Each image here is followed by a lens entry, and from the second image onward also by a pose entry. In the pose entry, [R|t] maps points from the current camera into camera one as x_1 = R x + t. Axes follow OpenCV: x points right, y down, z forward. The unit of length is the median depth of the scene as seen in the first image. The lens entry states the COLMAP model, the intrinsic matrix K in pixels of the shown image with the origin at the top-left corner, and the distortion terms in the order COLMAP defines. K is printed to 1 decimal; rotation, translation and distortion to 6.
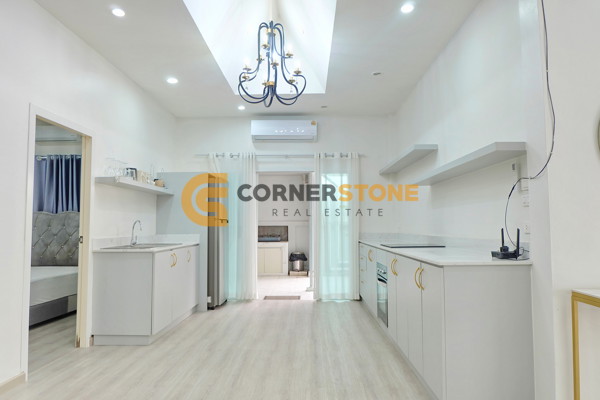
lens RADIAL K [[411.6, 0, 305.2], [0, 411.6, 200.3], [0, 0, 1]] dist [-0.048915, 0.056853]
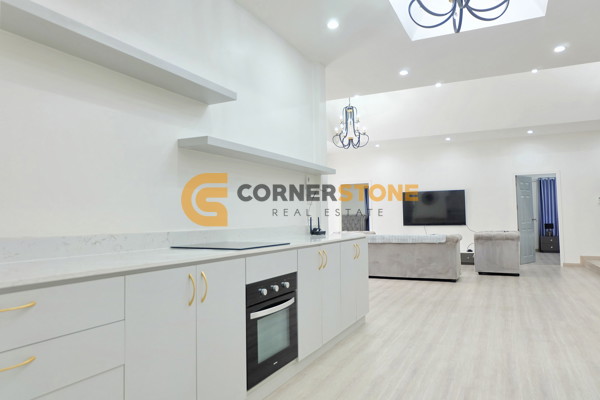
lens RADIAL K [[411.6, 0, 305.2], [0, 411.6, 200.3], [0, 0, 1]] dist [-0.048915, 0.056853]
pose [[-0.901025, 0.039876, 0.431930, -0.264262], [-0.007418, 0.994203, -0.107261, 0.247932], [-0.433703, -0.099849, -0.895506, 3.472045]]
